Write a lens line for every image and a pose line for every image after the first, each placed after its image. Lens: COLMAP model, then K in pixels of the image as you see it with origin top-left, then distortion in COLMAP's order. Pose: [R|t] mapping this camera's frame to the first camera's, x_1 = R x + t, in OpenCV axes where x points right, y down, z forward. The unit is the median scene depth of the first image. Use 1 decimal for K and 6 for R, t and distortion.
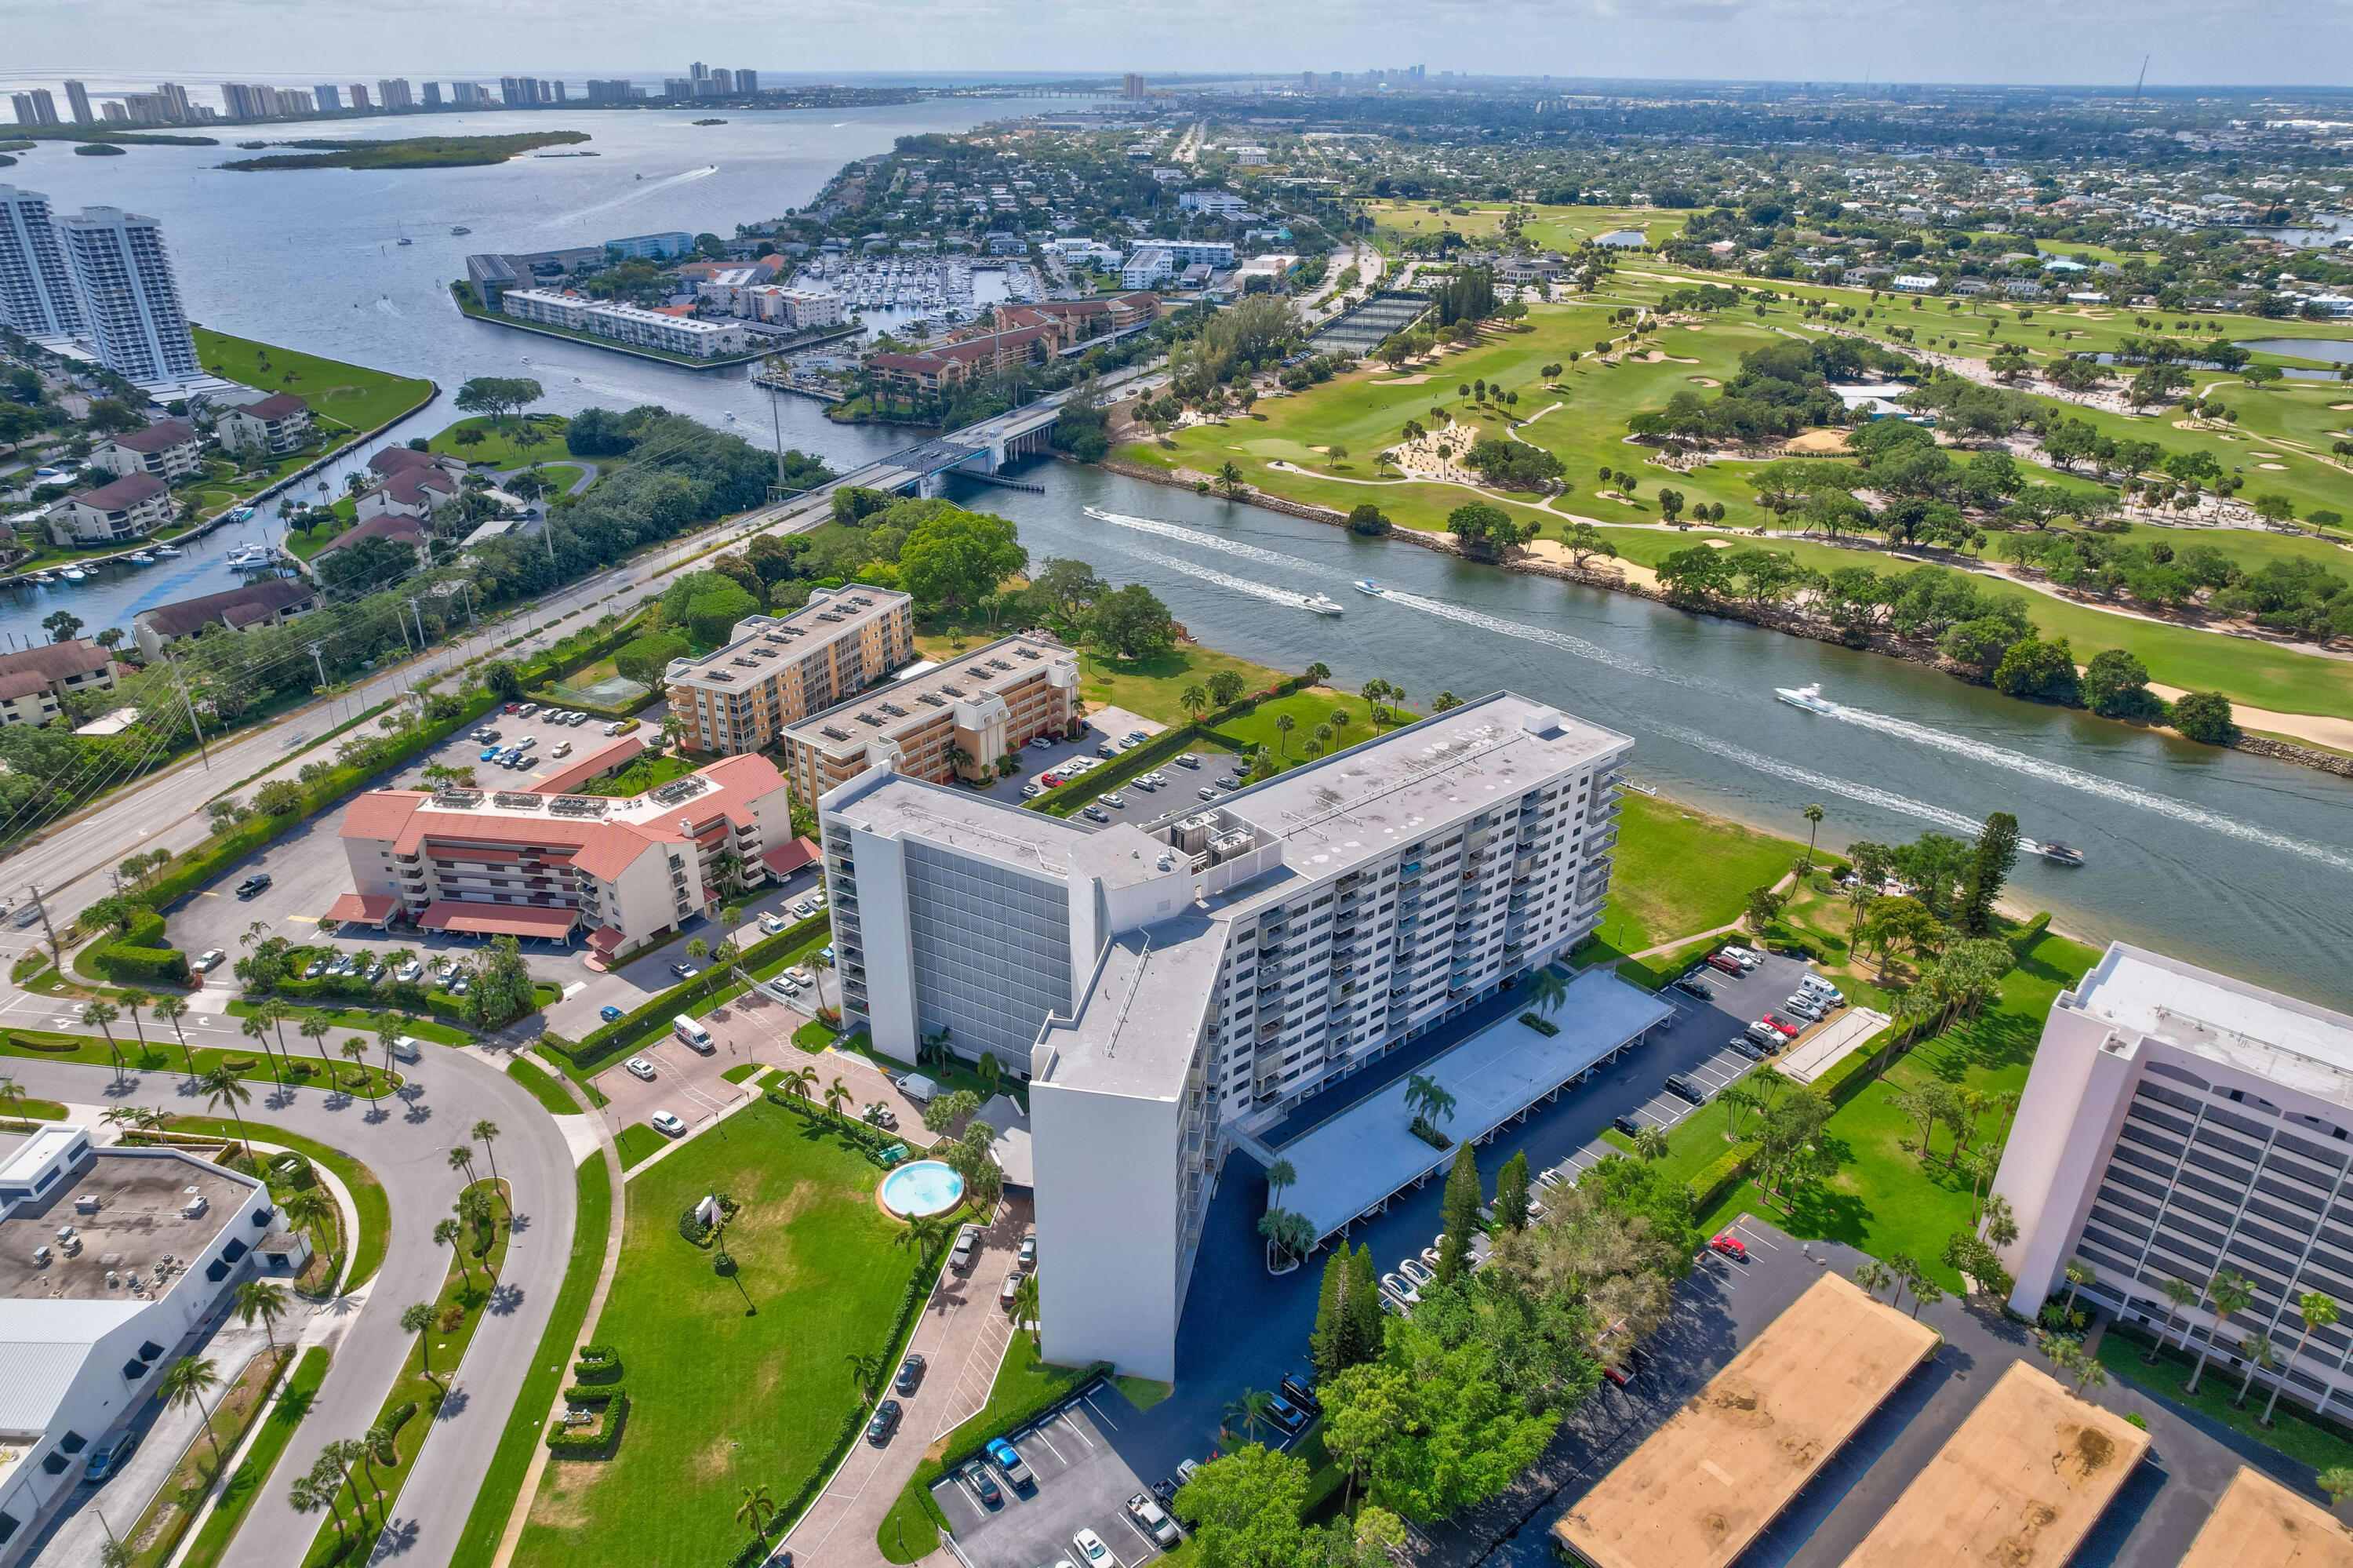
lens RADIAL K [[1551.2, 0, 1176.5], [0, 1551.2, 784.0], [0, 0, 1]] dist [-0.087798, 0.084655]
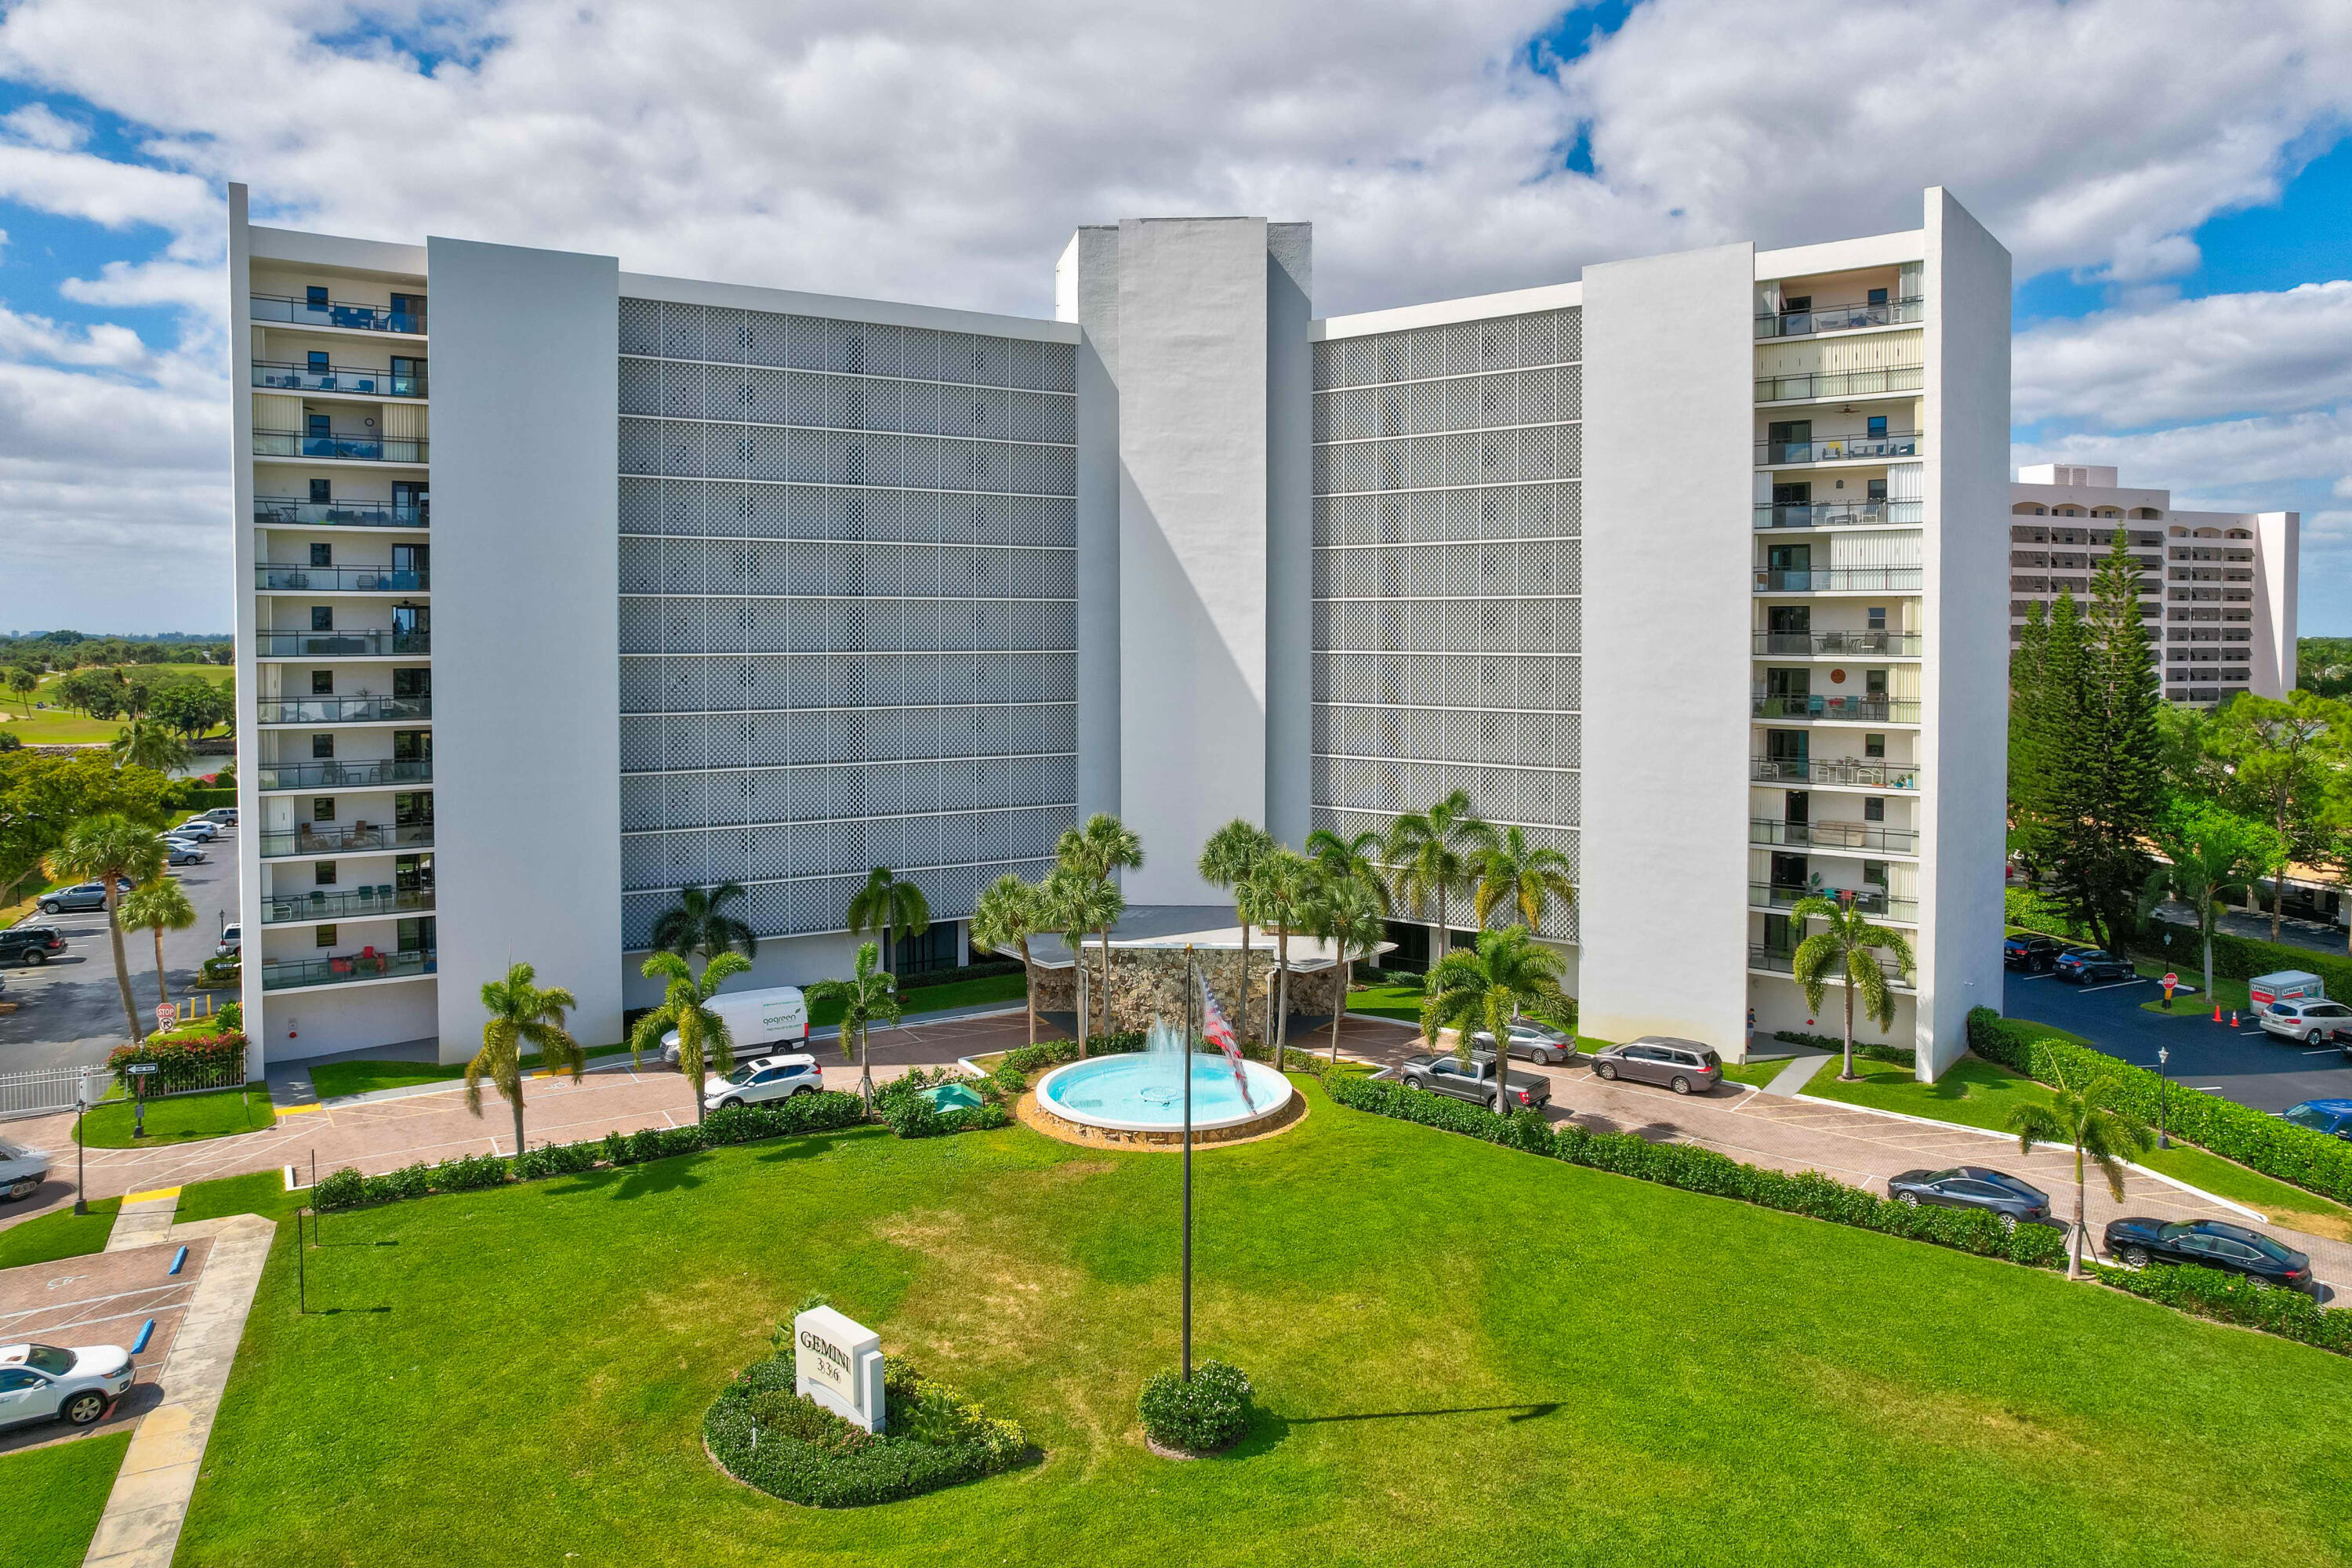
lens RADIAL K [[1560.2, 0, 1205.8], [0, 1560.2, 667.6], [0, 0, 1]] dist [-0.092158, 0.071672]
pose [[0.468195, -0.032364, 0.883032, -0.279997], [0.397071, 0.900454, -0.177530, 0.154527], [-0.789384, 0.433745, 0.434439, 0.516029]]
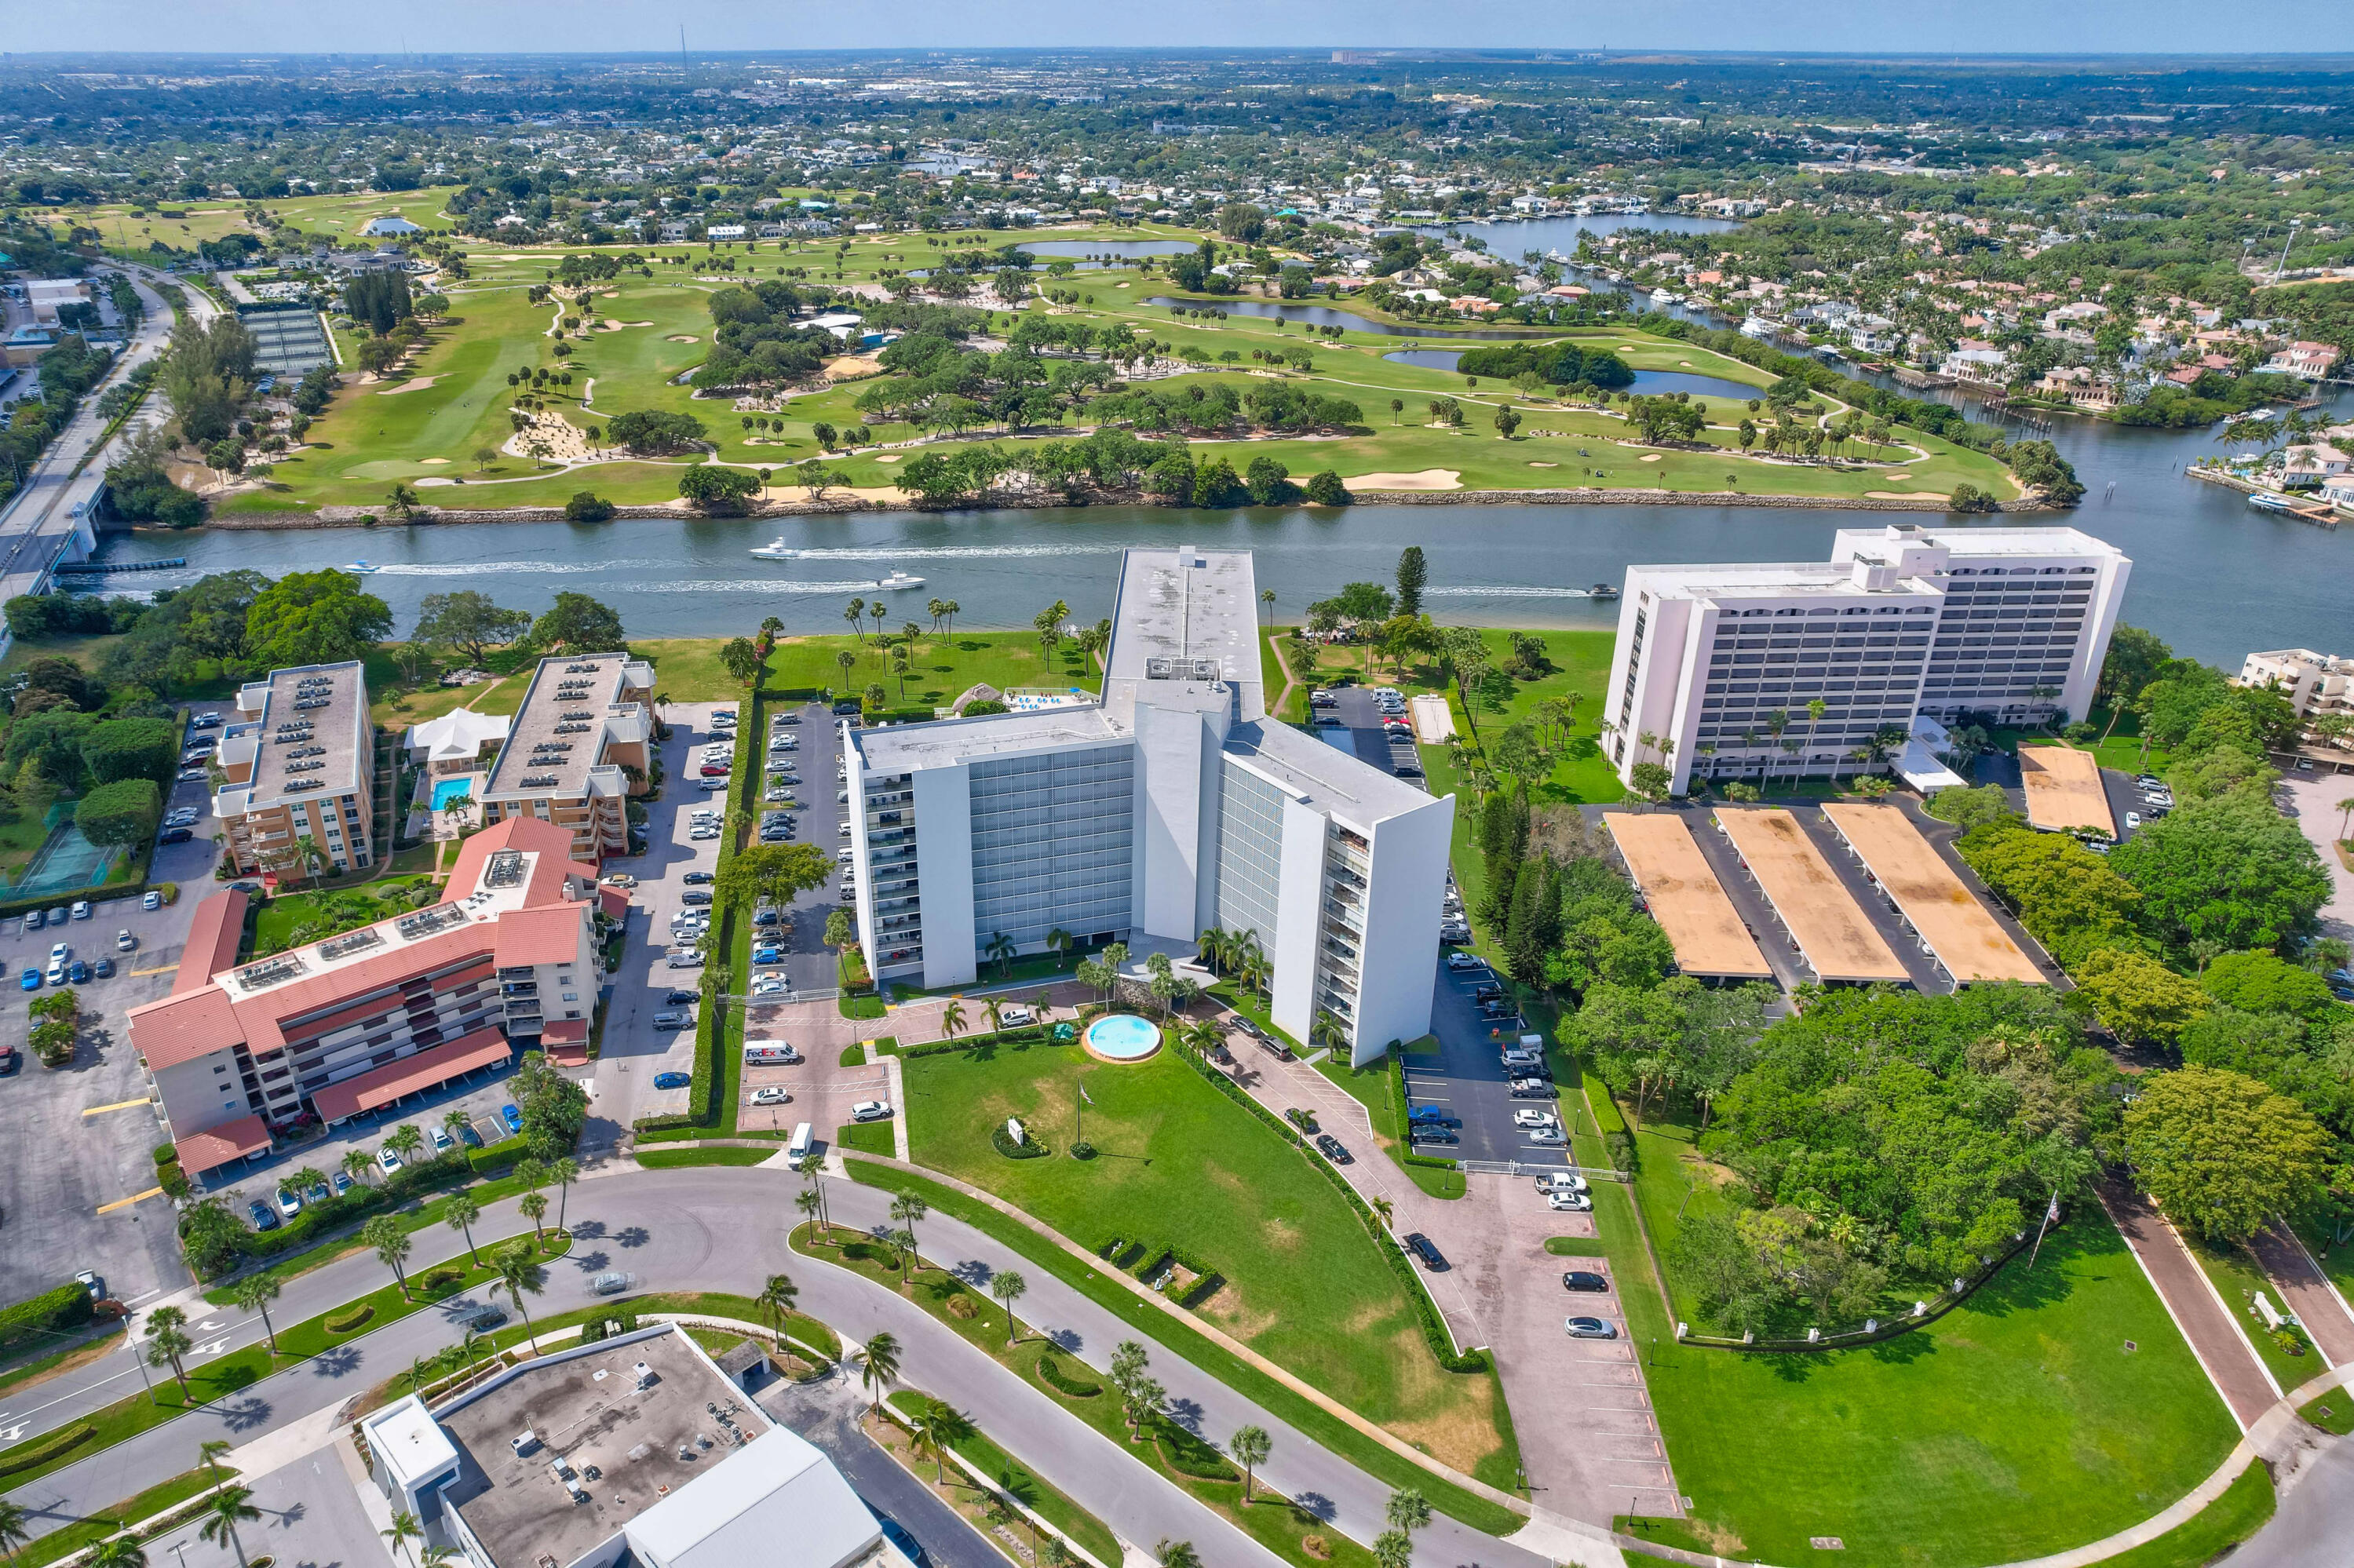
lens RADIAL K [[1596.8, 0, 1134.7], [0, 1596.8, 788.6], [0, 0, 1]] dist [-0.070698, 0.049783]
pose [[0.686020, -0.322111, 0.652396, -0.544142], [0.318302, 0.939172, 0.128996, -0.034592], [-0.654264, 0.119165, 0.746819, 0.065913]]
